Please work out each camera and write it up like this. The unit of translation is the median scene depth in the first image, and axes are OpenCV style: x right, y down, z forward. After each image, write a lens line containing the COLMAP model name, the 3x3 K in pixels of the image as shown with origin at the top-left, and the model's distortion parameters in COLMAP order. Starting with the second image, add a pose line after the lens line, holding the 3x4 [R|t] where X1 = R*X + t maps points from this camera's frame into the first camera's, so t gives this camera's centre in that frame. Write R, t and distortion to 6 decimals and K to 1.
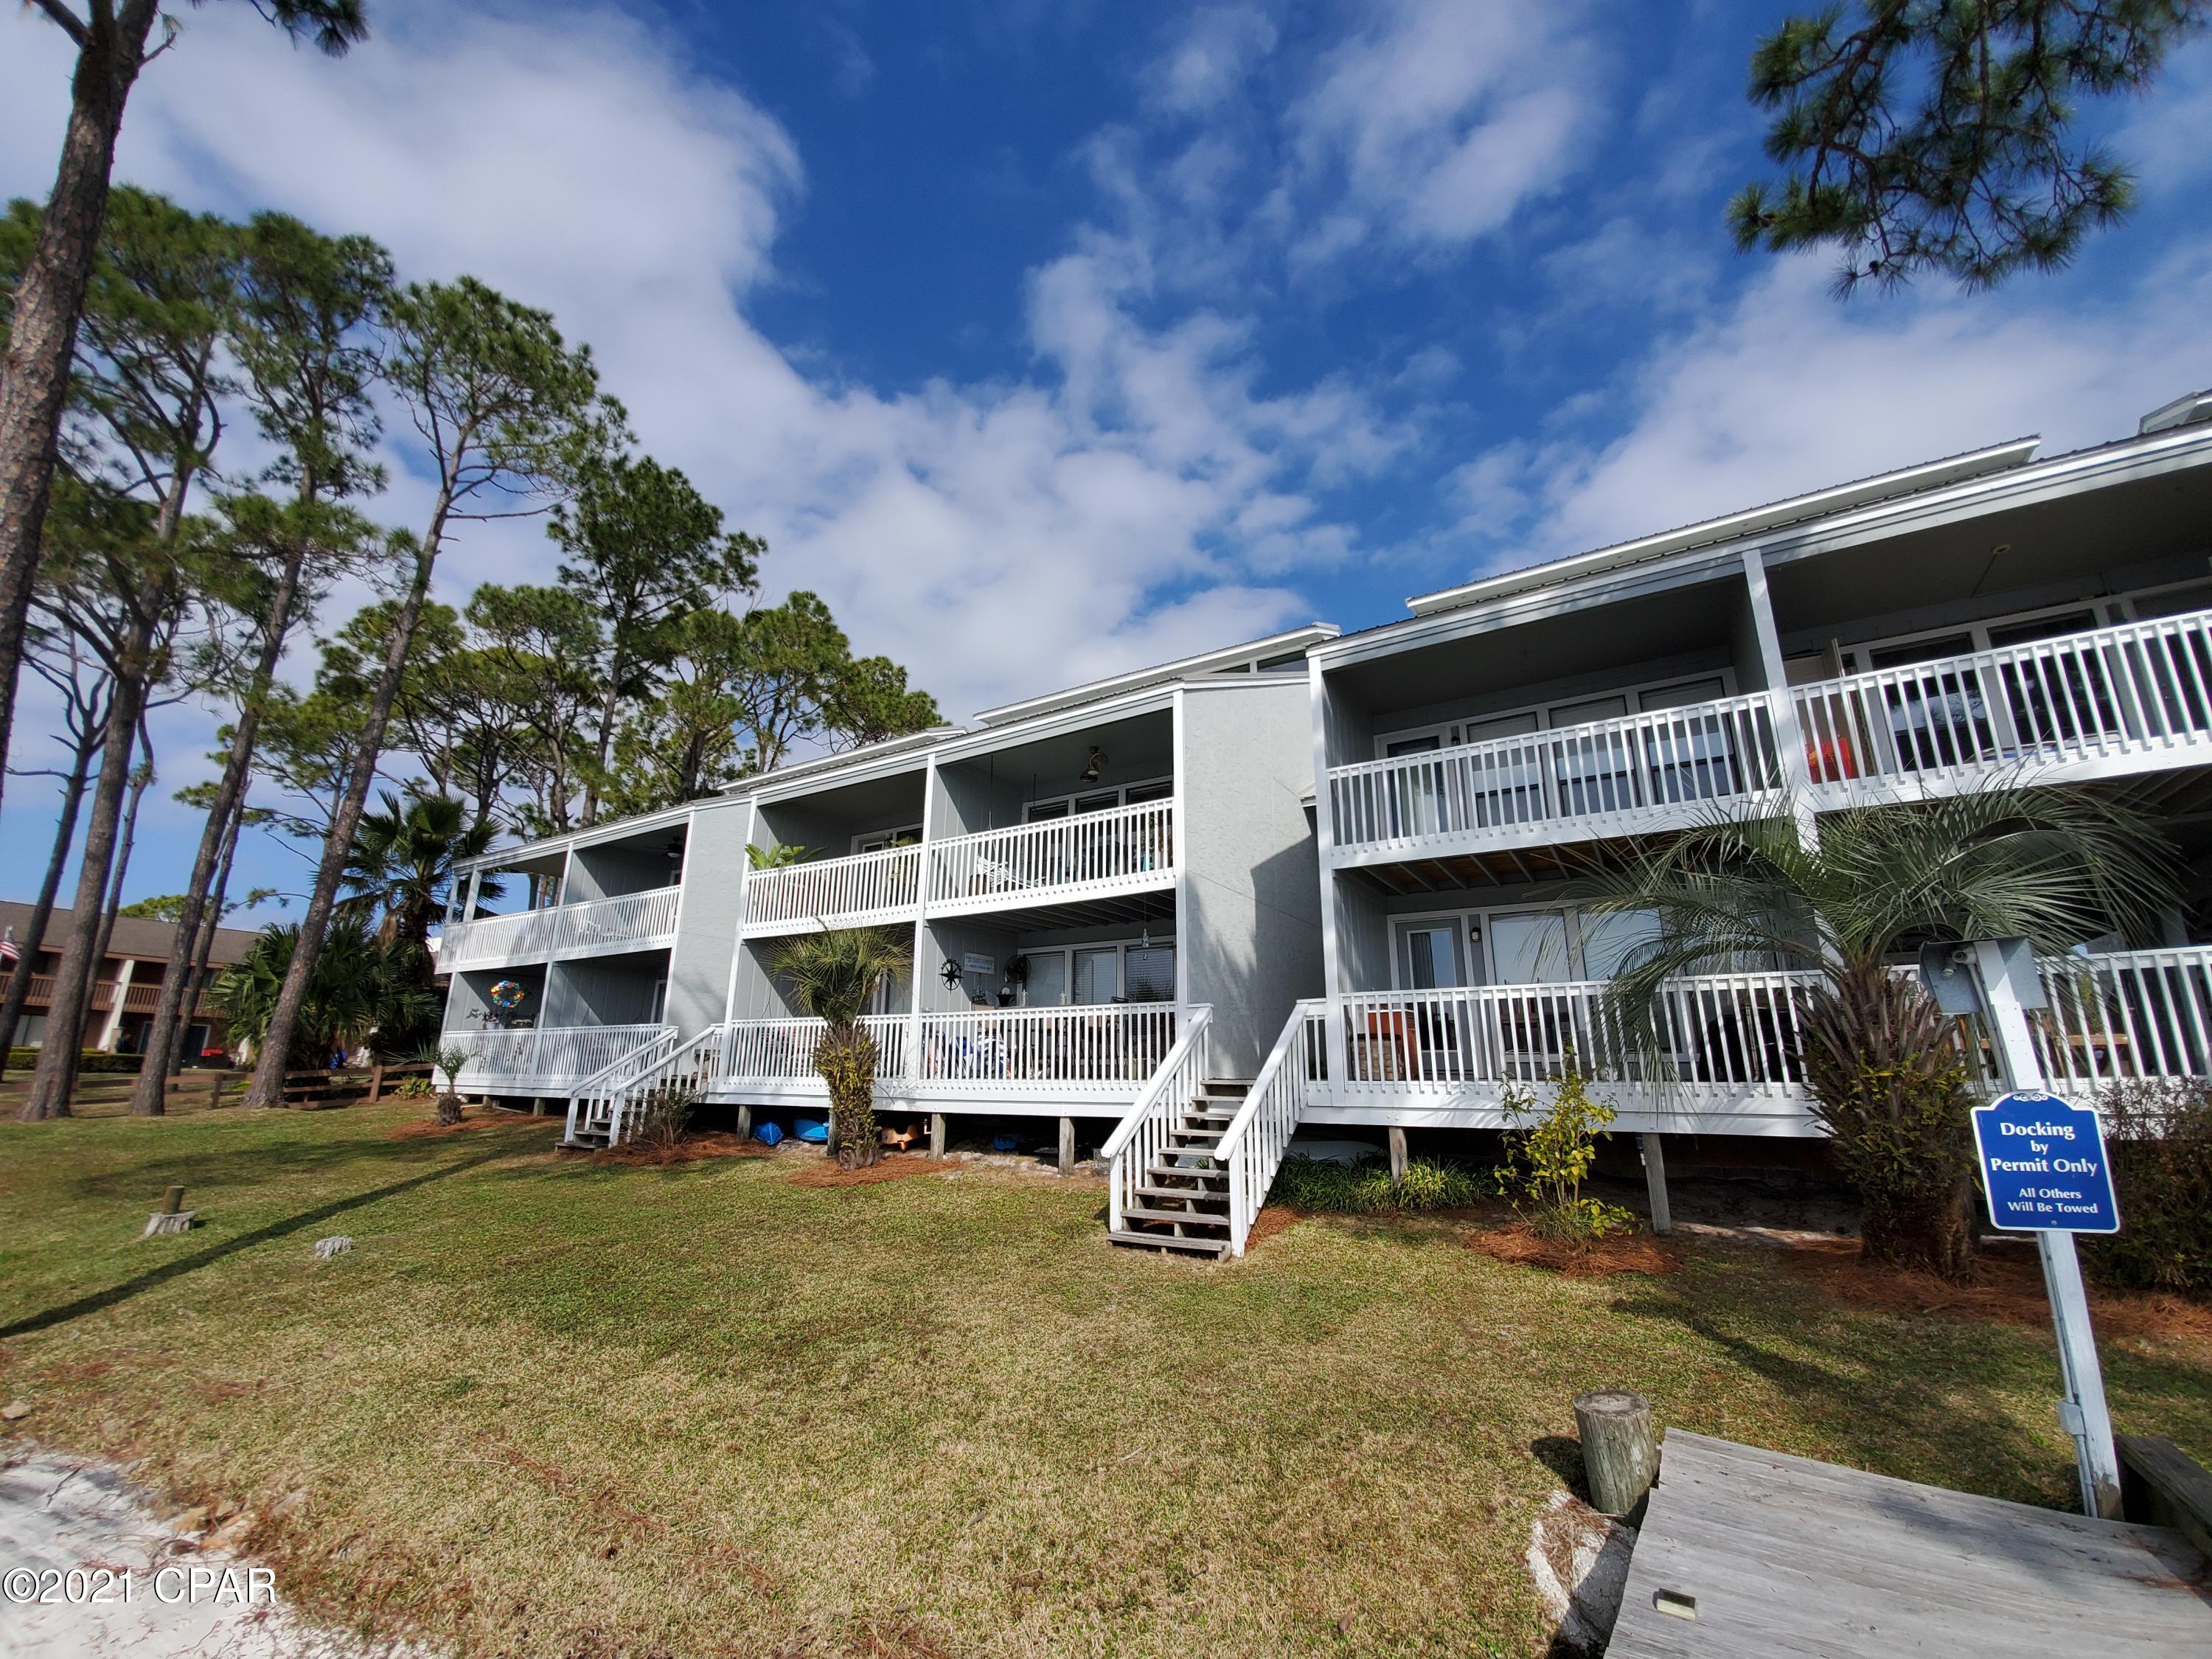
lens RADIAL K [[881.9, 0, 1111.4], [0, 881.9, 843.4], [0, 0, 1]] dist [0.011112, -0.016118]
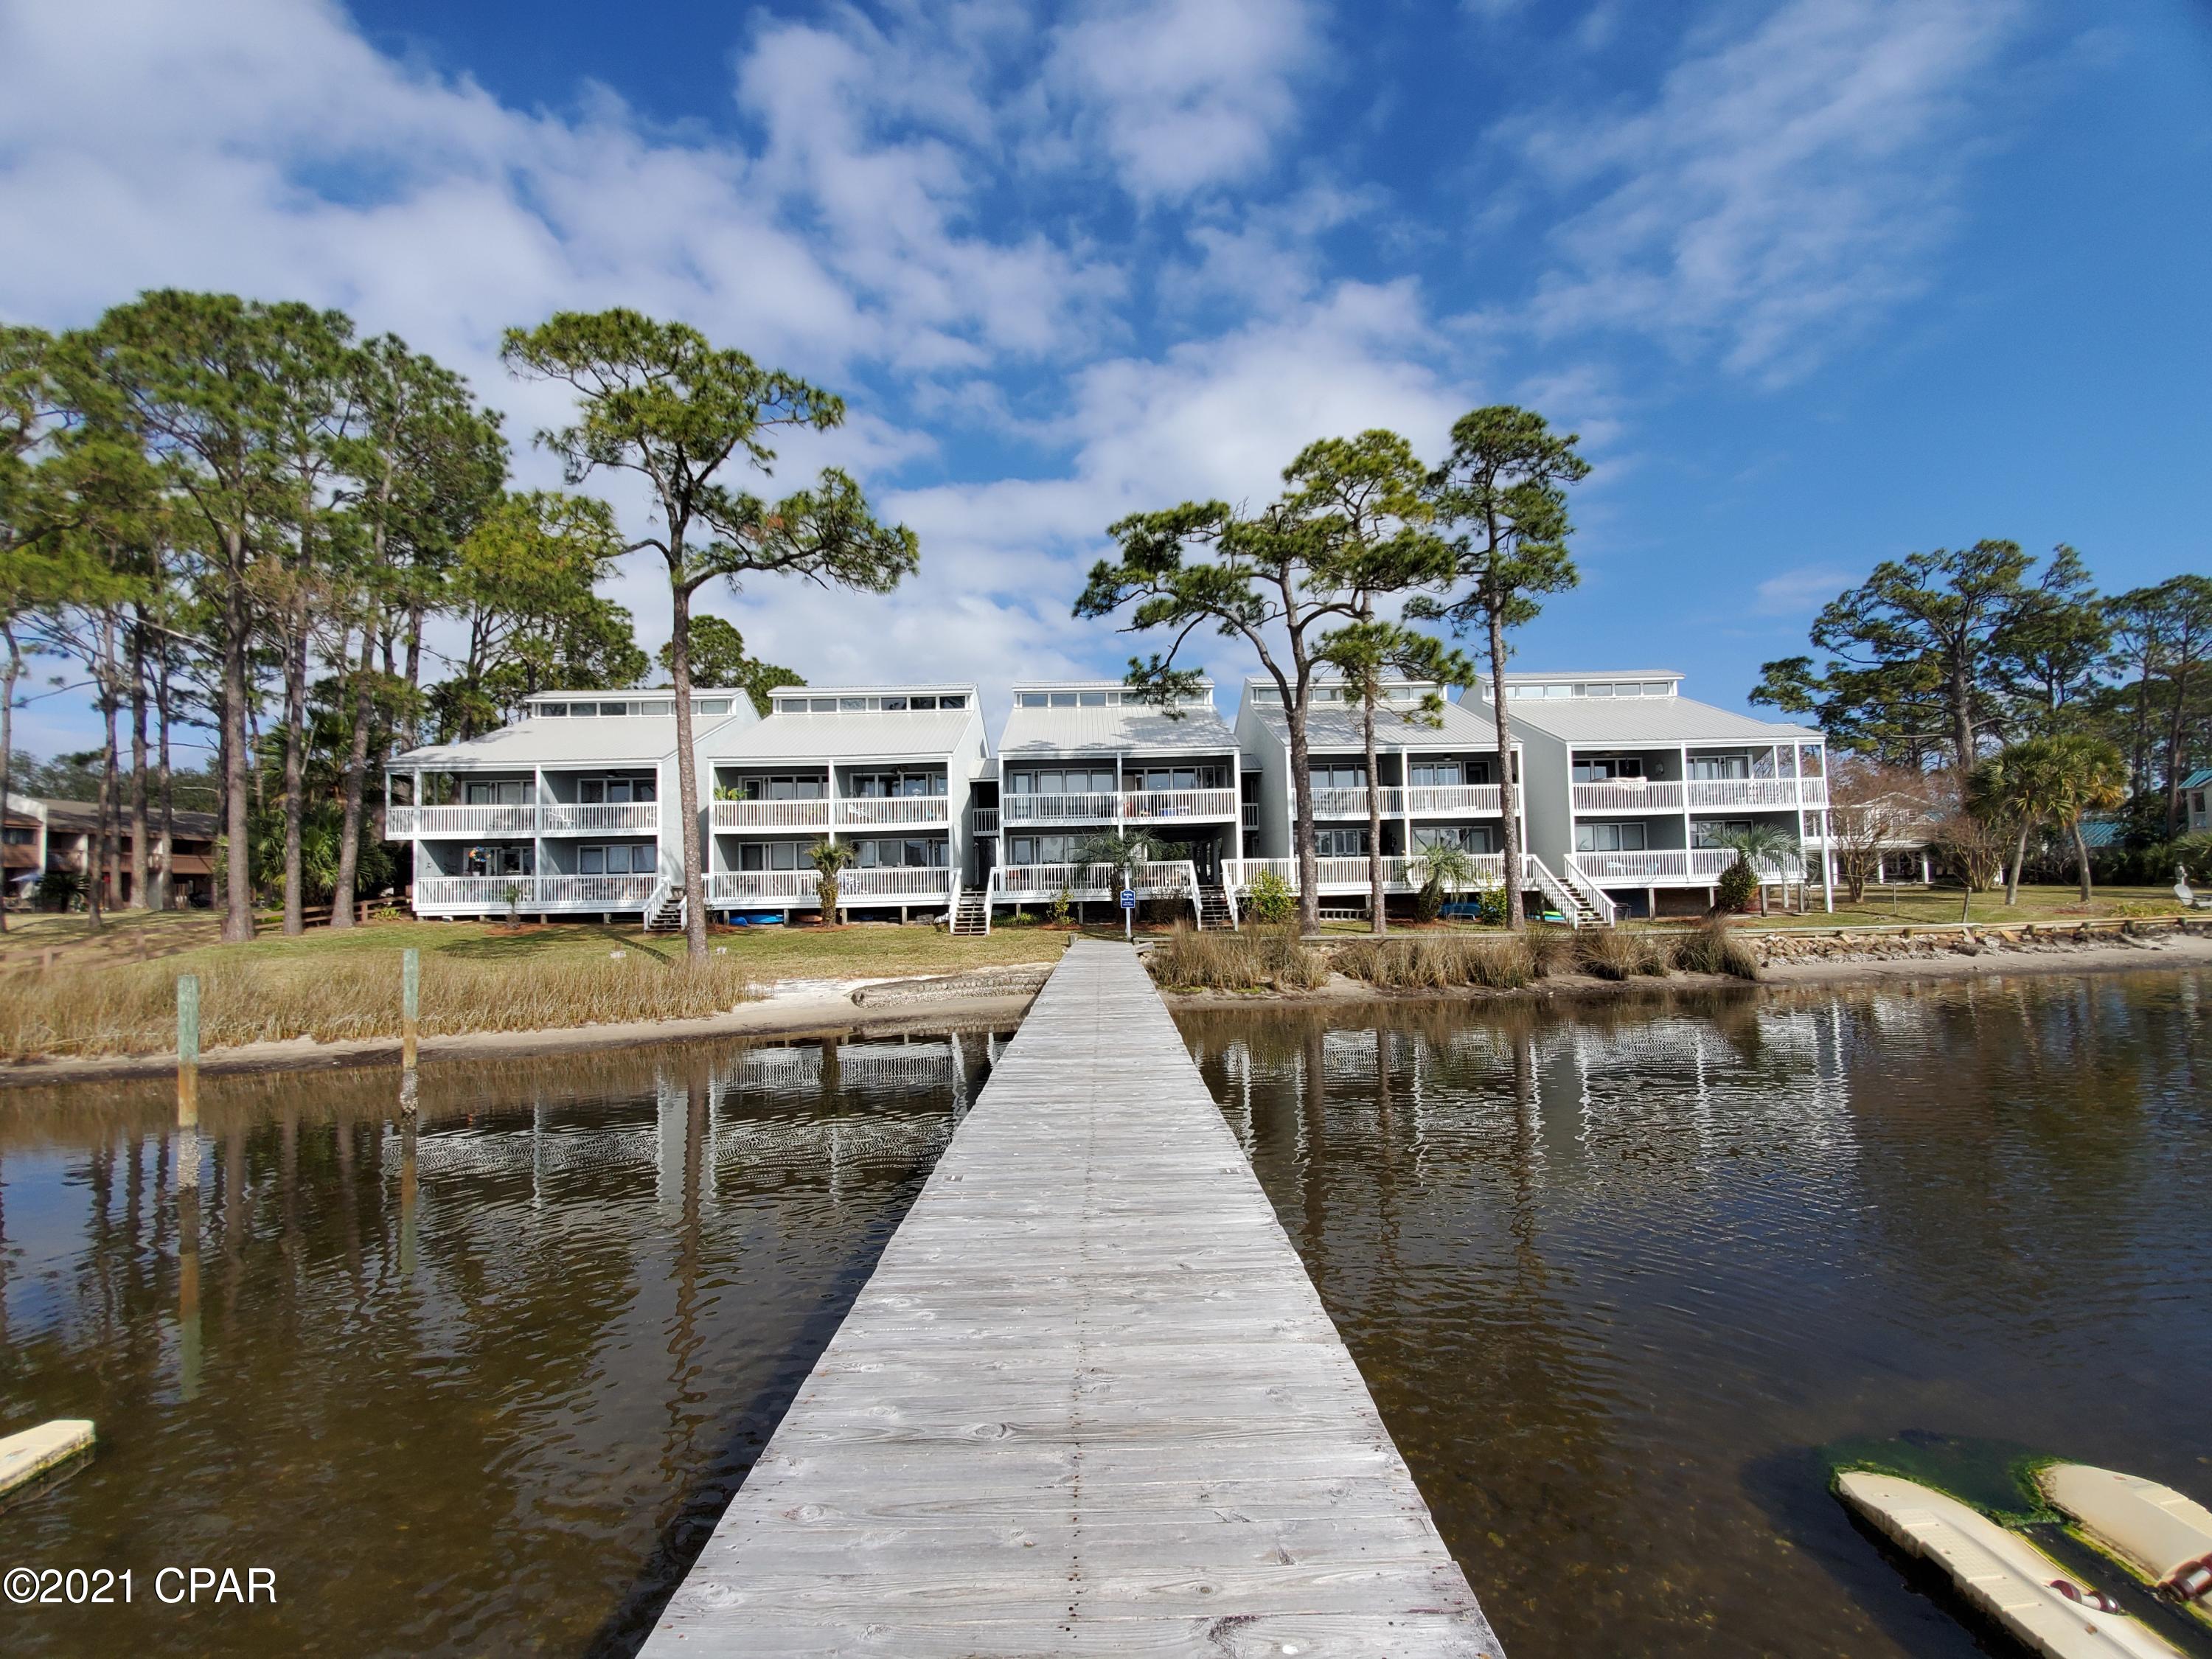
lens RADIAL K [[881.9, 0, 1111.4], [0, 881.9, 843.4], [0, 0, 1]] dist [0.011112, -0.016118]
pose [[0.846798, 0.016416, 0.531662, -1.252191], [-0.109240, 0.983585, 0.143620, -0.464817], [-0.520577, -0.179696, 0.834691, -2.108840]]
